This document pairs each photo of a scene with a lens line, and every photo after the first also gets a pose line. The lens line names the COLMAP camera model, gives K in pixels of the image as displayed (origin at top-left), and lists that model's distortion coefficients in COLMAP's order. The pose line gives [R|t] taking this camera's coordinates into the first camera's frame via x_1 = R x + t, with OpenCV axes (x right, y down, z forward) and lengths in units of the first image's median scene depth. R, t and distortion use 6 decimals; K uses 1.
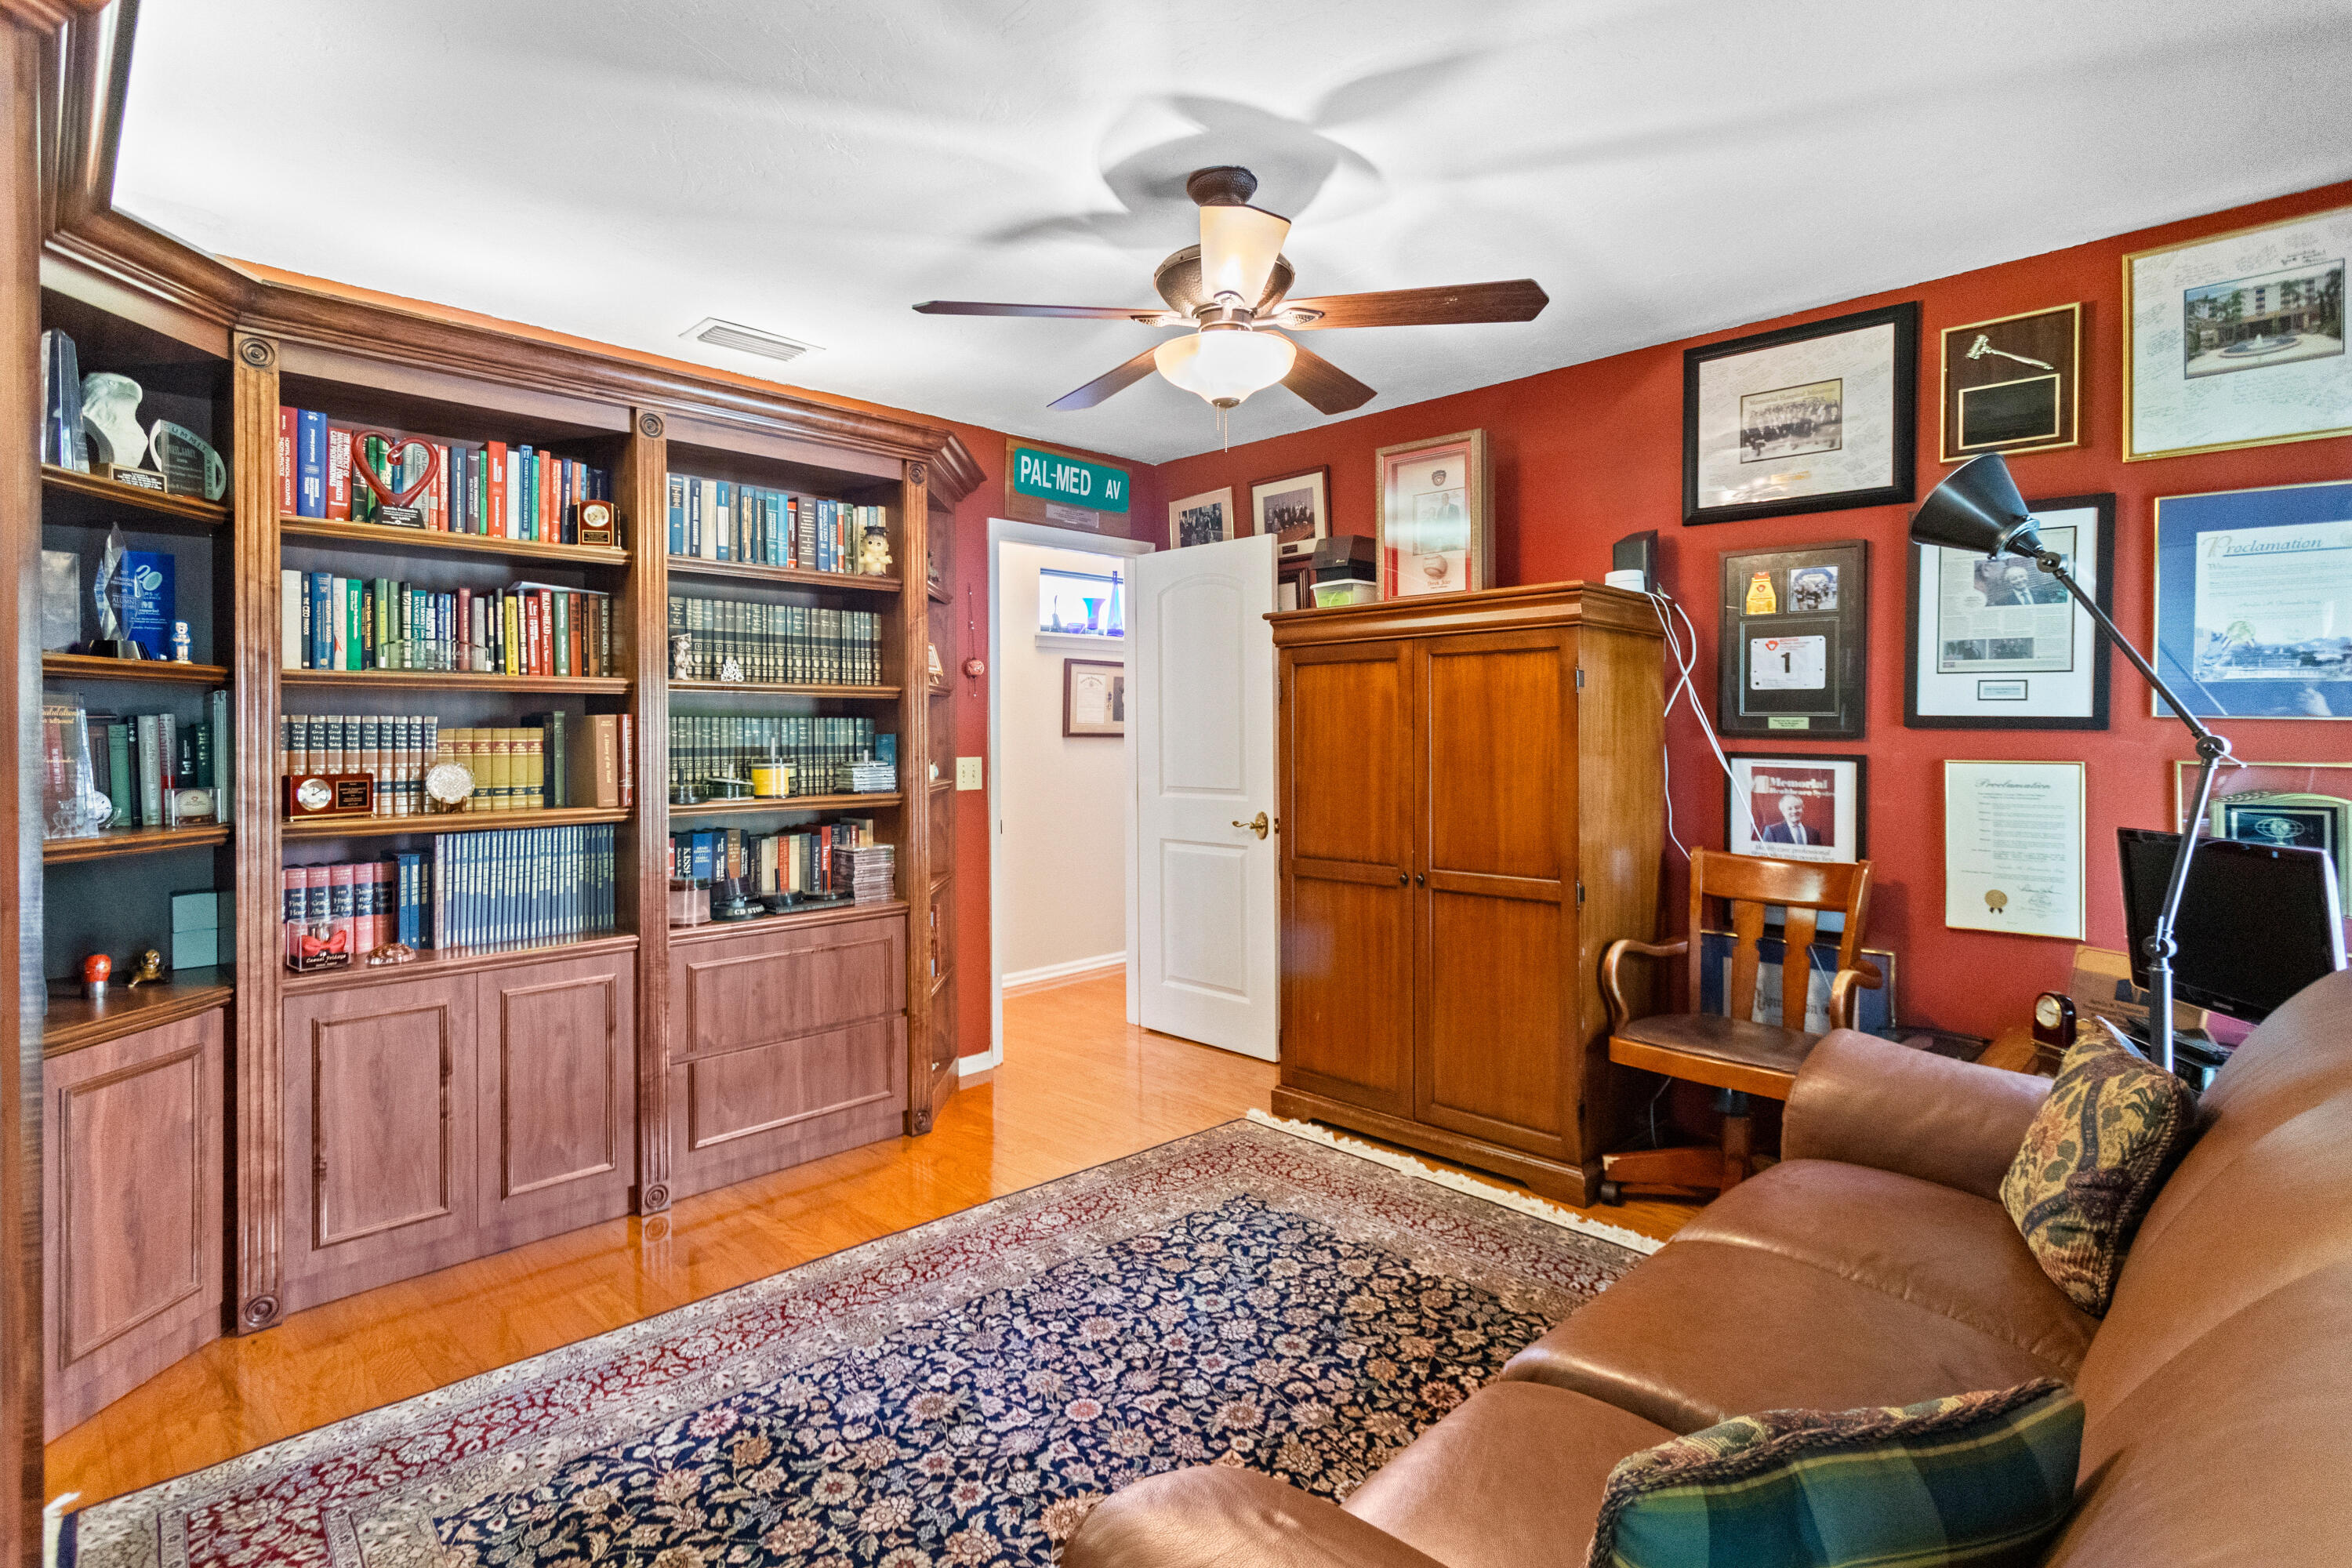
lens RADIAL K [[1130.7, 0, 1174.4], [0, 1130.7, 730.6], [0, 0, 1]] dist [0.000669, 0.000138]
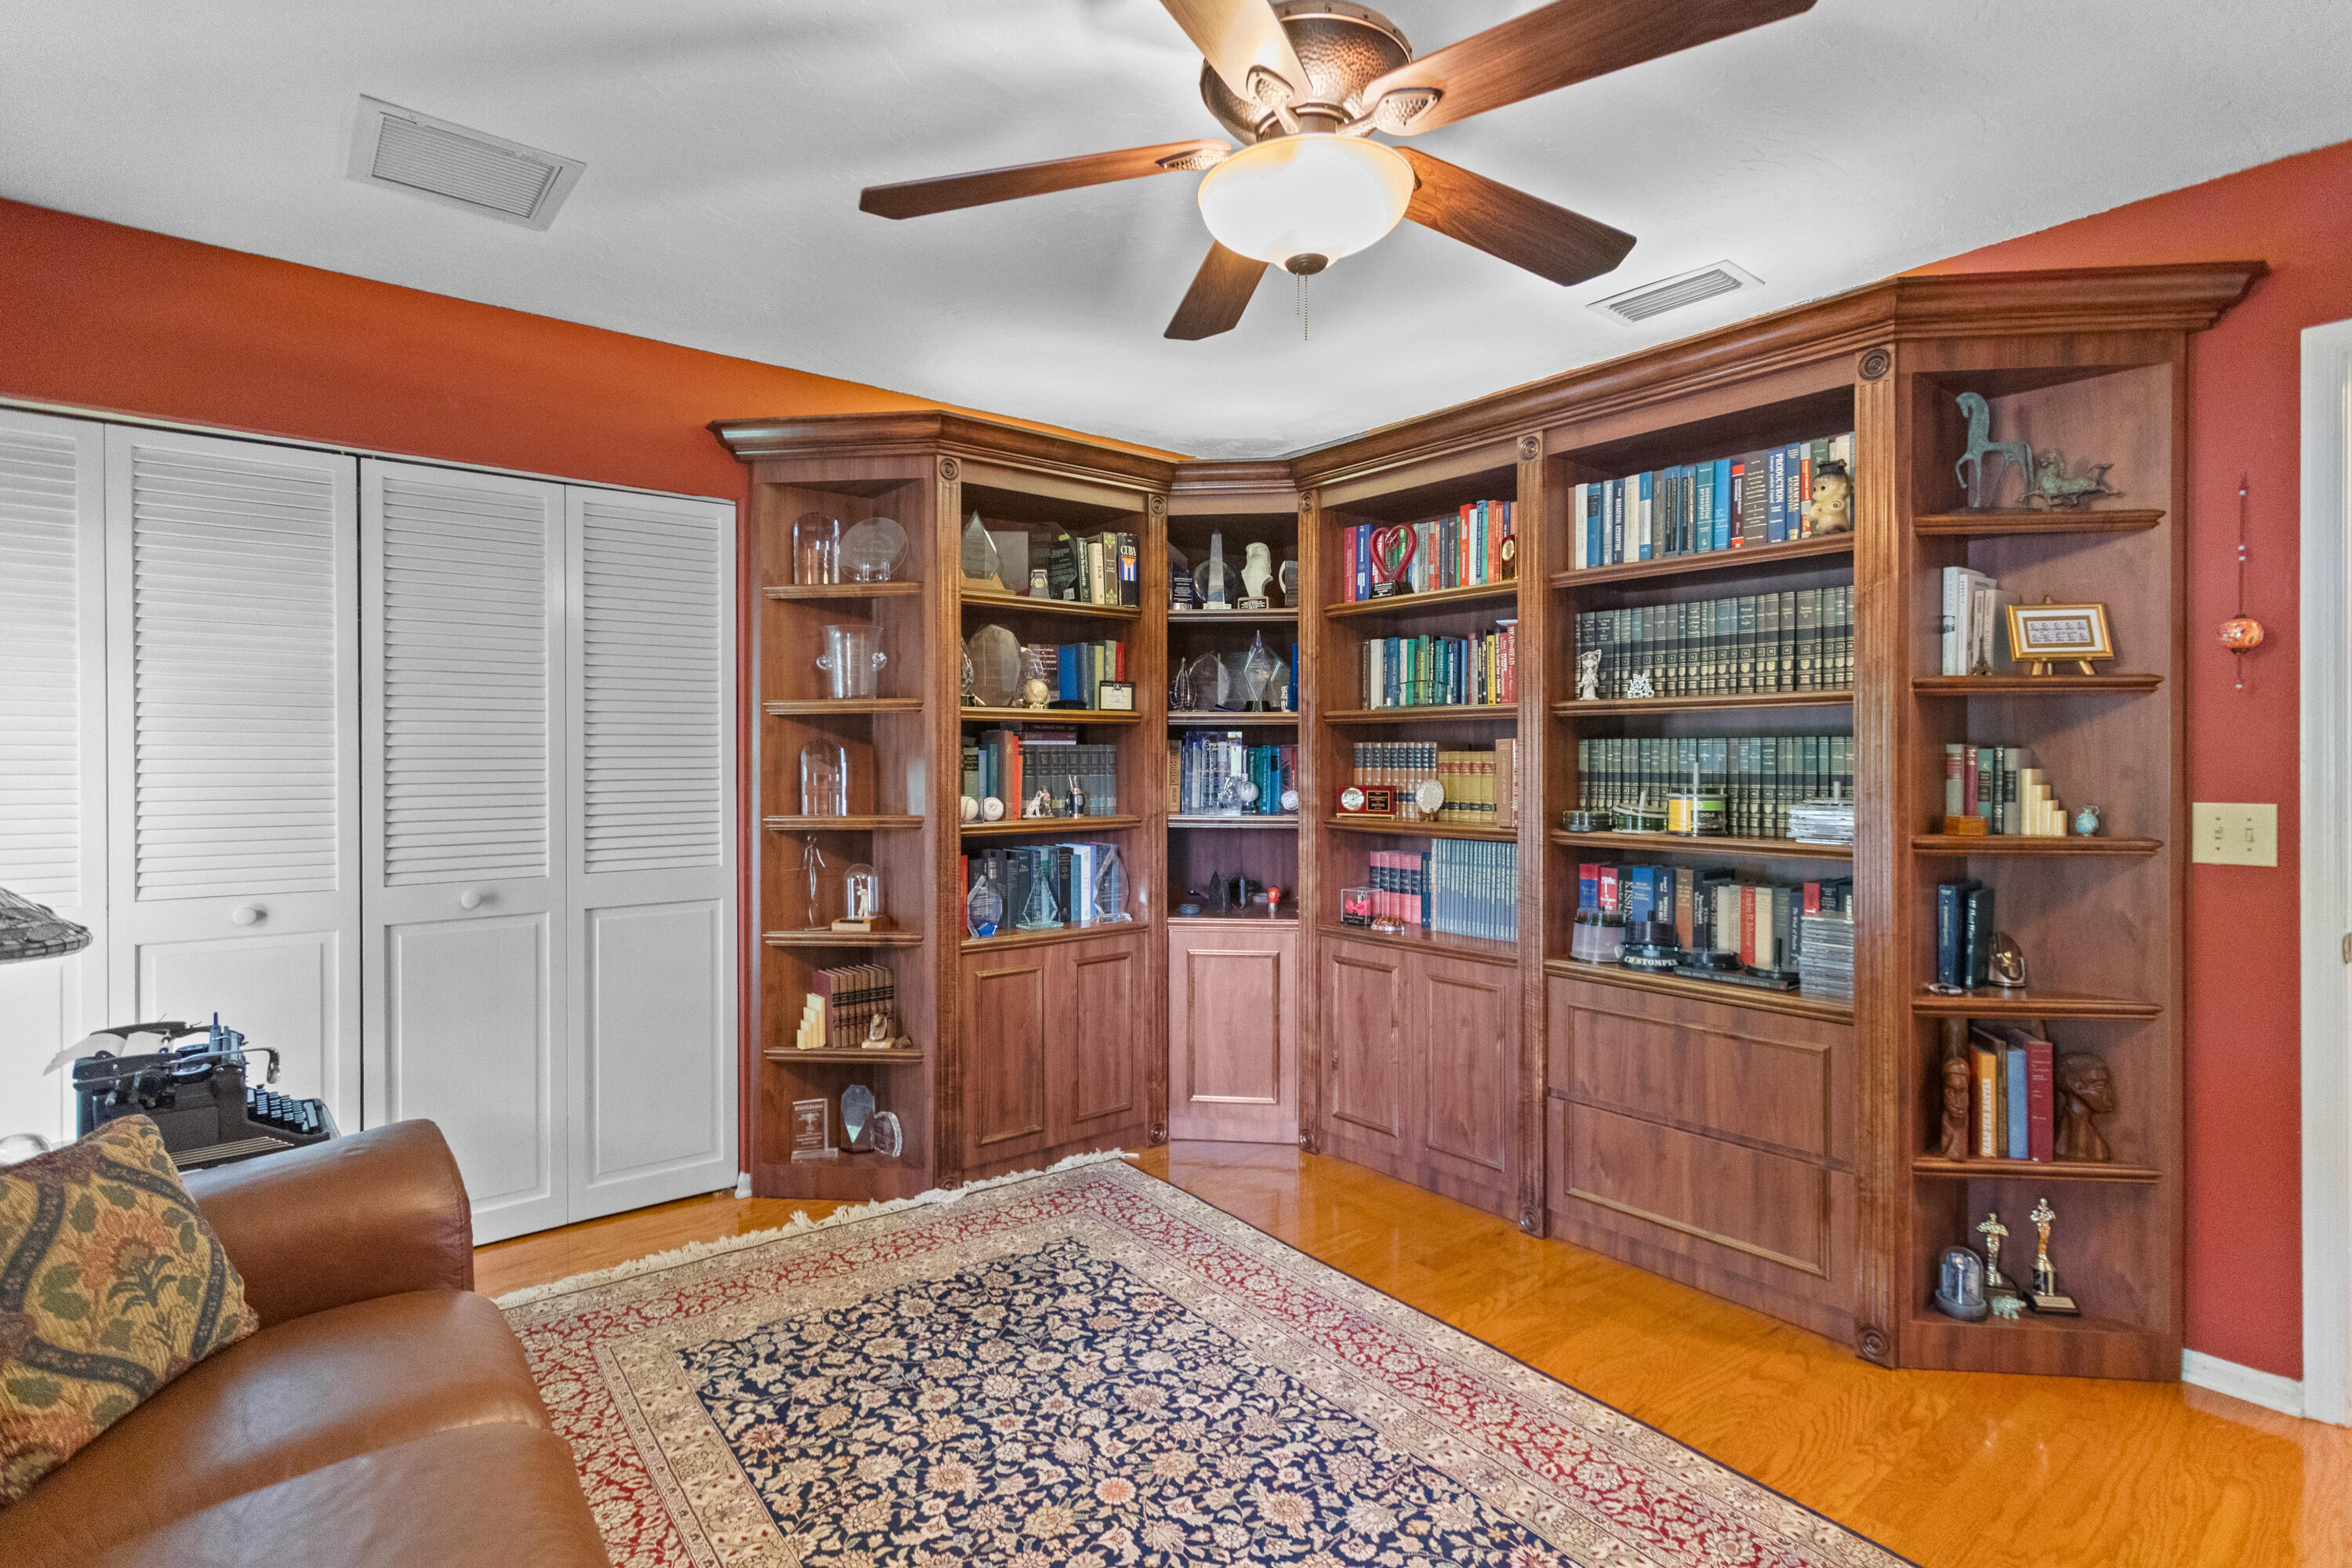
lens RADIAL K [[1145.3, 0, 1163.6], [0, 1145.3, 759.2], [0, 0, 1]] dist [0.000895, -0.000300]
pose [[-0.115766, 0.005695, -0.993260, 0.758827], [-0.000124, 0.999983, 0.005748, -0.000974], [0.993276, 0.000789, -0.115763, 1.036319]]
